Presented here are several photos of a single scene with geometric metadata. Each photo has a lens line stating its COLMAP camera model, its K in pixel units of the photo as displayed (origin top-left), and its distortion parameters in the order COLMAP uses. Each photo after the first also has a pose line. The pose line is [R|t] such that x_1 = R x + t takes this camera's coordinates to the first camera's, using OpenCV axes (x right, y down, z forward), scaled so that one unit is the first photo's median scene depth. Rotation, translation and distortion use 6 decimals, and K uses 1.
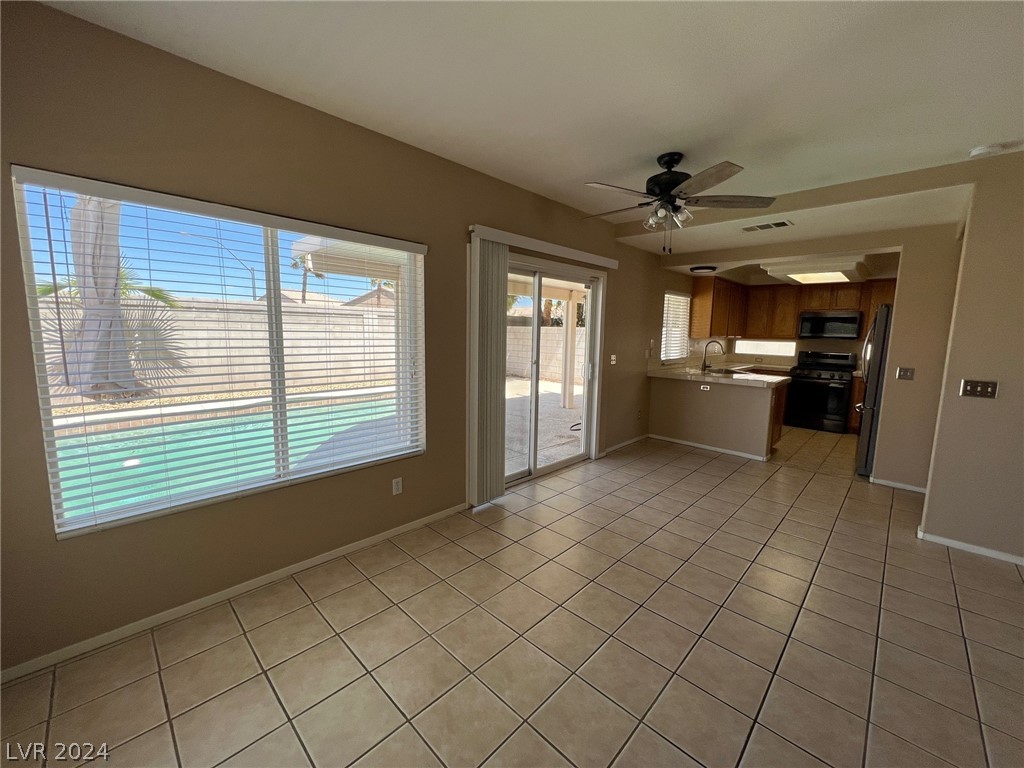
lens RADIAL K [[410.1, 0, 515.8], [0, 410.1, 381.0], [0, 0, 1]] dist [0.001049, 0.000406]
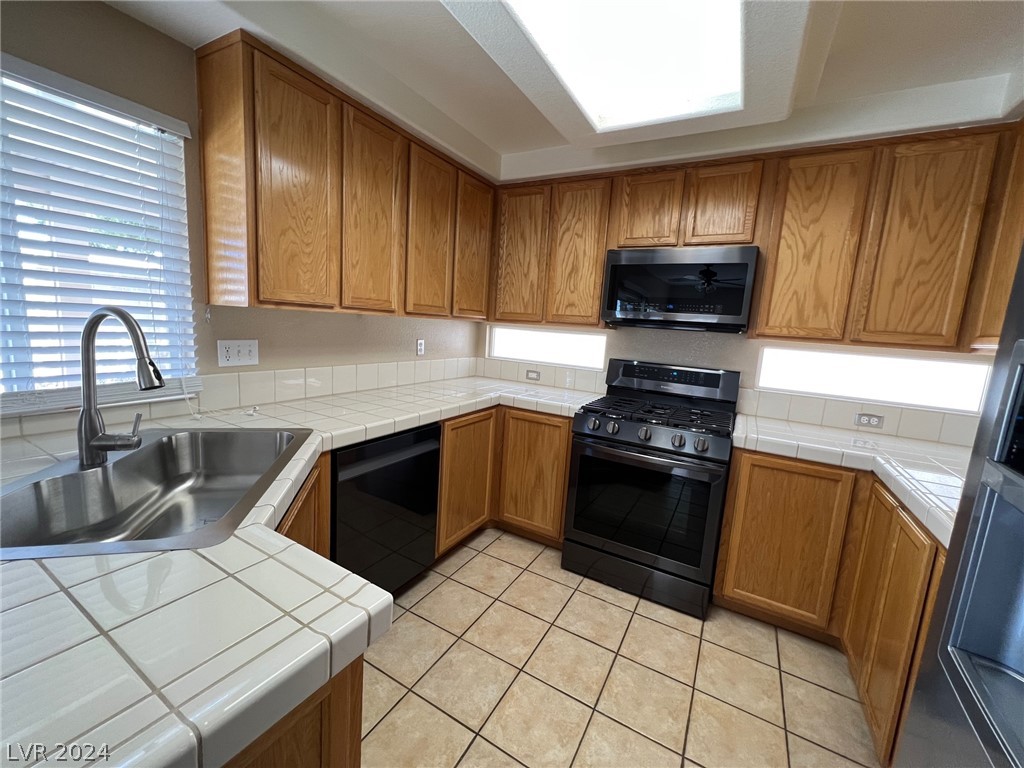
lens RADIAL K [[410.1, 0, 515.8], [0, 410.1, 381.0], [0, 0, 1]] dist [0.001049, 0.000406]
pose [[0.960718, 0.019790, 0.276819, 0.489020], [-0.035779, 0.997962, 0.052831, -0.071426], [-0.275209, -0.060660, 0.959469, 0.639434]]
